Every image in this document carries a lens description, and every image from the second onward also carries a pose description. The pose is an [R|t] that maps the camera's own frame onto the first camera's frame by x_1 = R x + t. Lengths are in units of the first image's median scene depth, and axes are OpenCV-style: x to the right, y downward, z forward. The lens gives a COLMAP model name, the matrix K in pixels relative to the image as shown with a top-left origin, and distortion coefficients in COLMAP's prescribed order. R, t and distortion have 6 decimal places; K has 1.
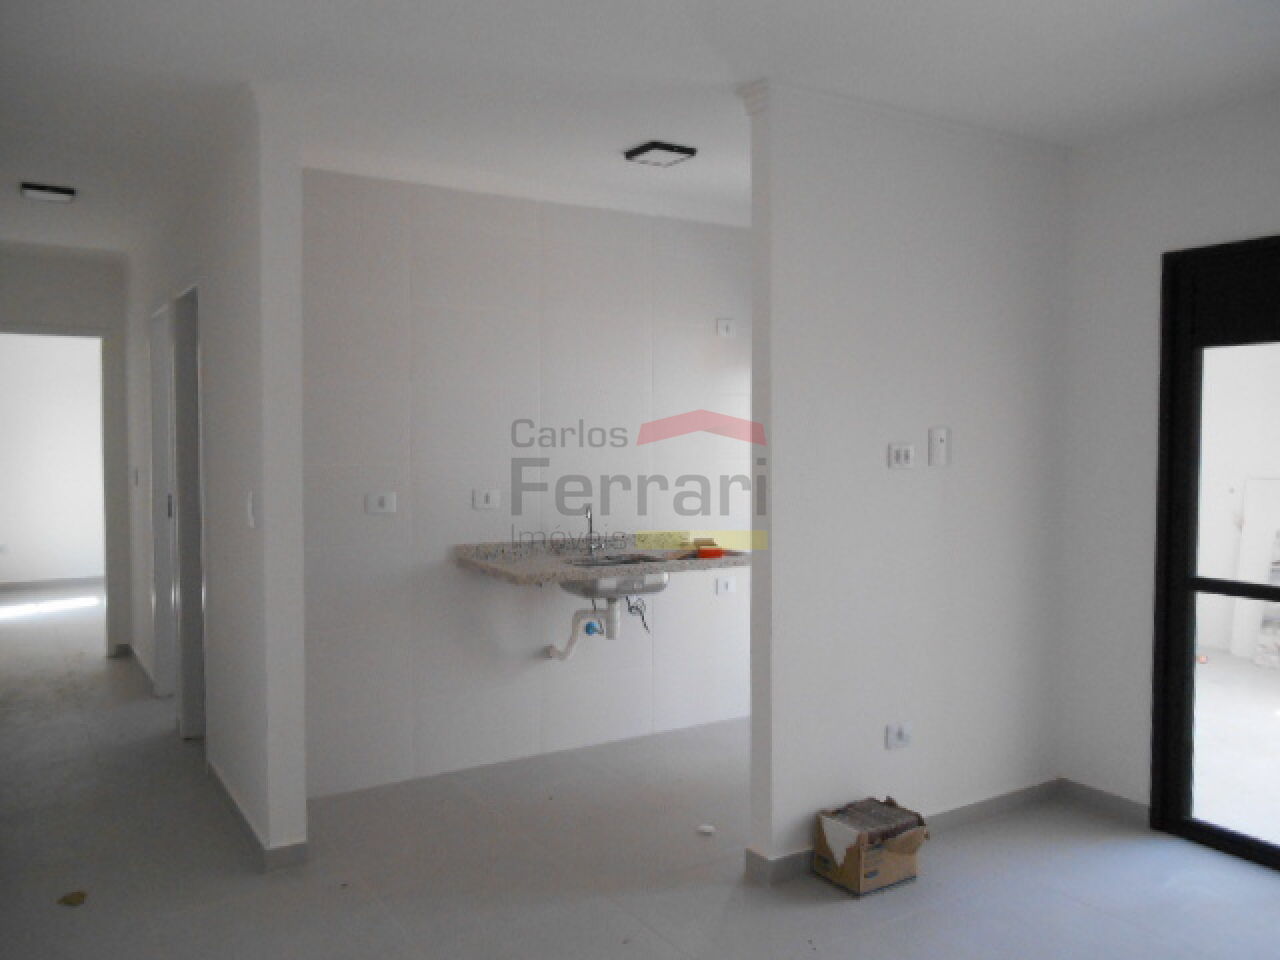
lens RADIAL K [[994.0, 0, 636.8], [0, 994.0, 485.8], [0, 0, 1]] dist [0.012269, 0.006883]
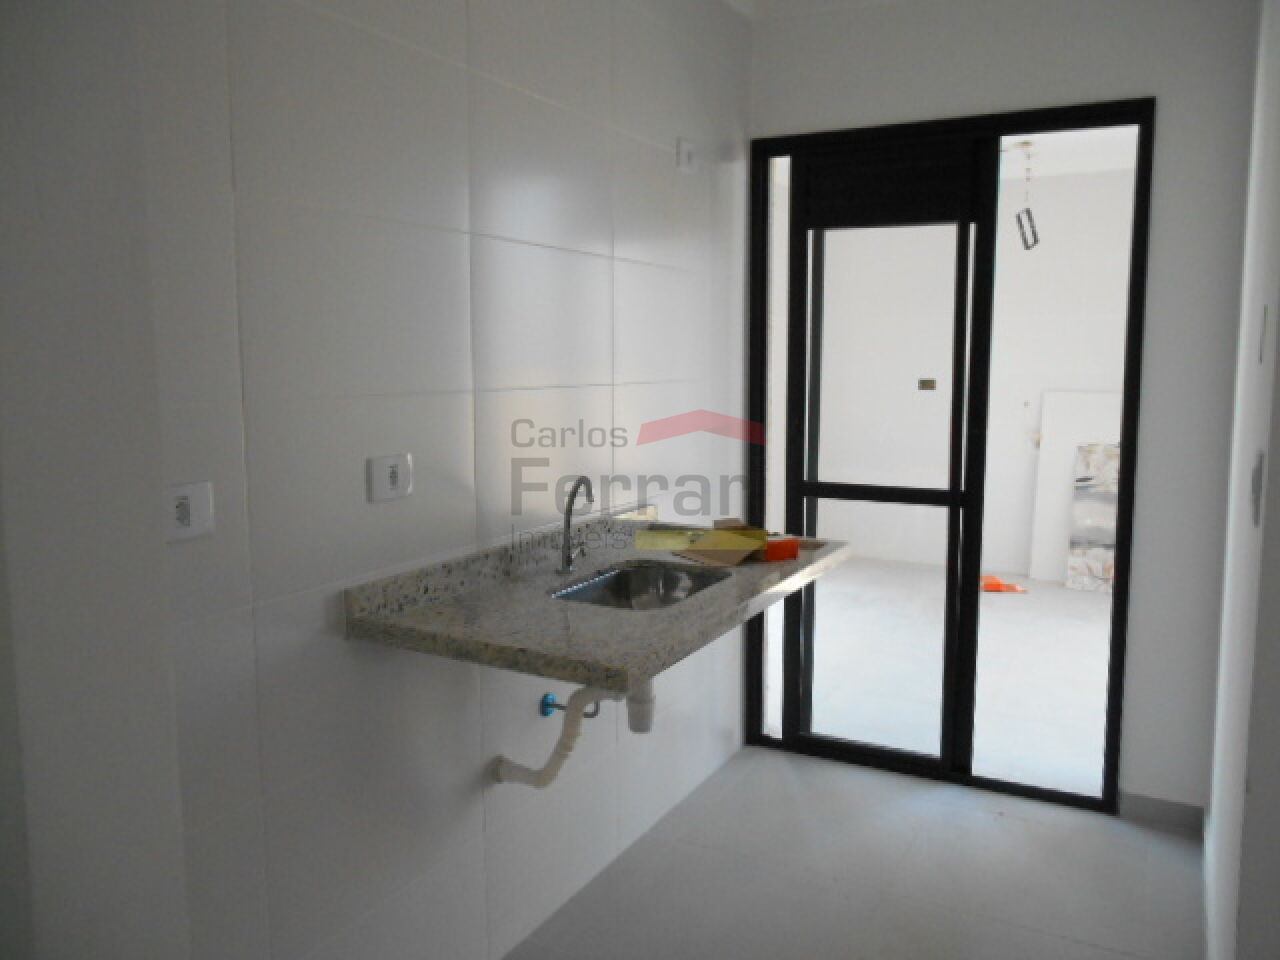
lens RADIAL K [[994.0, 0, 642.8], [0, 994.0, 466.5], [0, 0, 1]] dist [0.012269, 0.006883]
pose [[0.866093, -0.053355, 0.497027, -0.266579], [0.016001, 0.996737, 0.079117, -0.024146], [-0.499626, -0.060570, 0.864121, 0.540788]]
